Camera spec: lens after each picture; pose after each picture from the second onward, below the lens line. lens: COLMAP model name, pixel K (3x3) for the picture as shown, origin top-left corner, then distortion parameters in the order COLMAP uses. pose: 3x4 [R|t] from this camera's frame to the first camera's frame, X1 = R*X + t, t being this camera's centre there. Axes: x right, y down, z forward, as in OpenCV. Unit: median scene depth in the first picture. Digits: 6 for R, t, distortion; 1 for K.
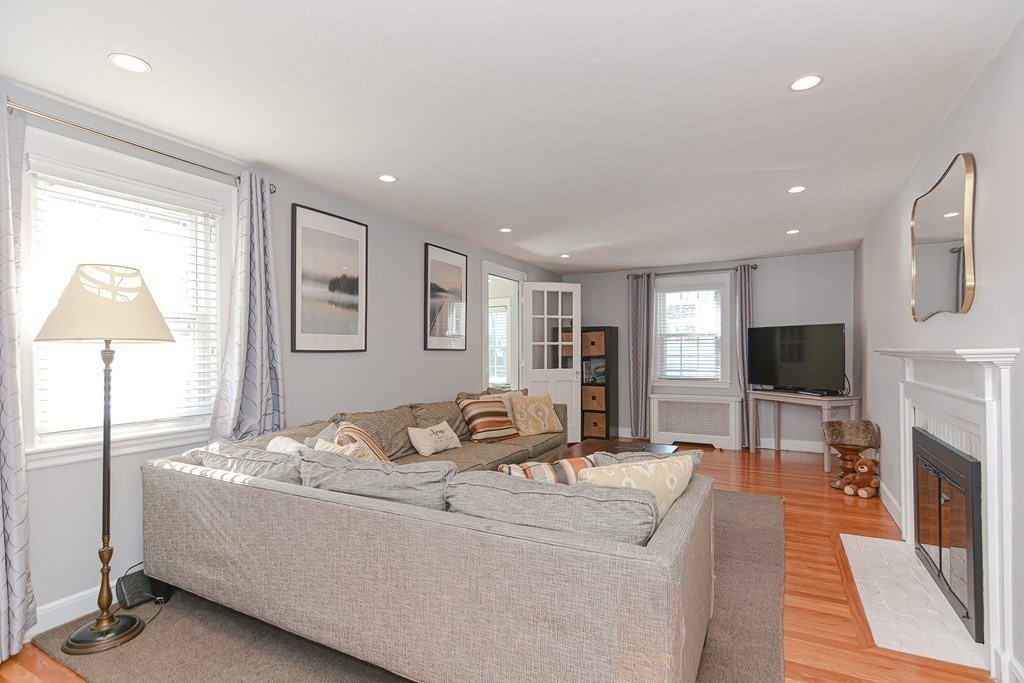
lens RADIAL K [[495.9, 0, 504.5], [0, 495.9, 342.5], [0, 0, 1]] dist [0.018038, -0.009657]
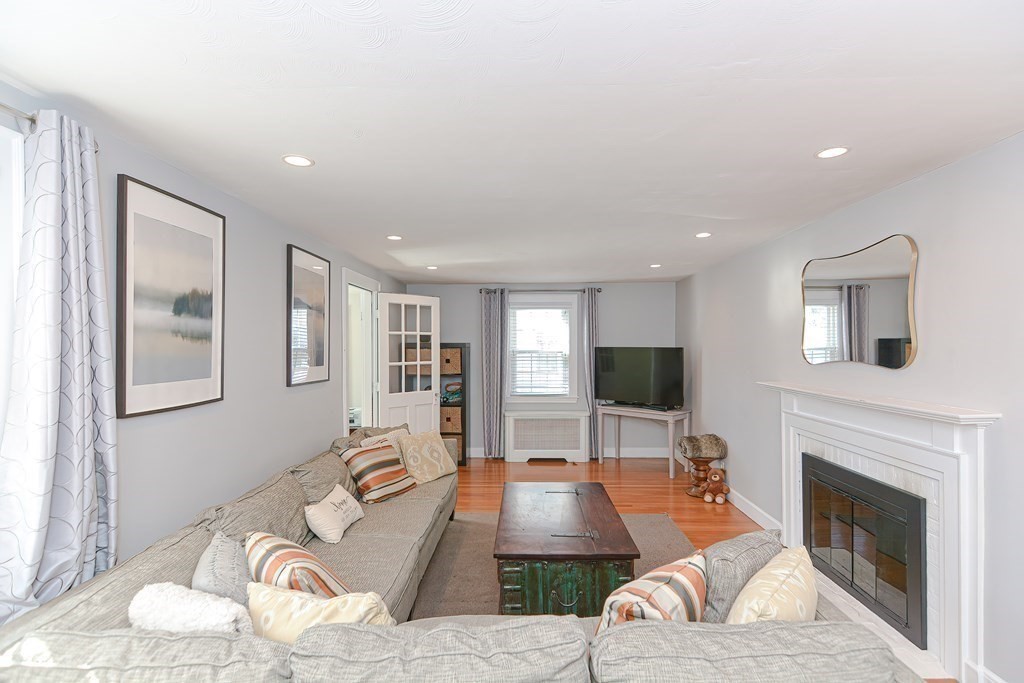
lens RADIAL K [[495.9, 0, 520.5], [0, 495.9, 346.0], [0, 0, 1]] dist [0.018038, -0.009657]
pose [[0.887681, 0.000143, 0.460459, -0.177915], [-0.005931, 0.999921, 0.011123, -0.051994], [-0.460421, -0.012604, 0.887611, 0.152233]]
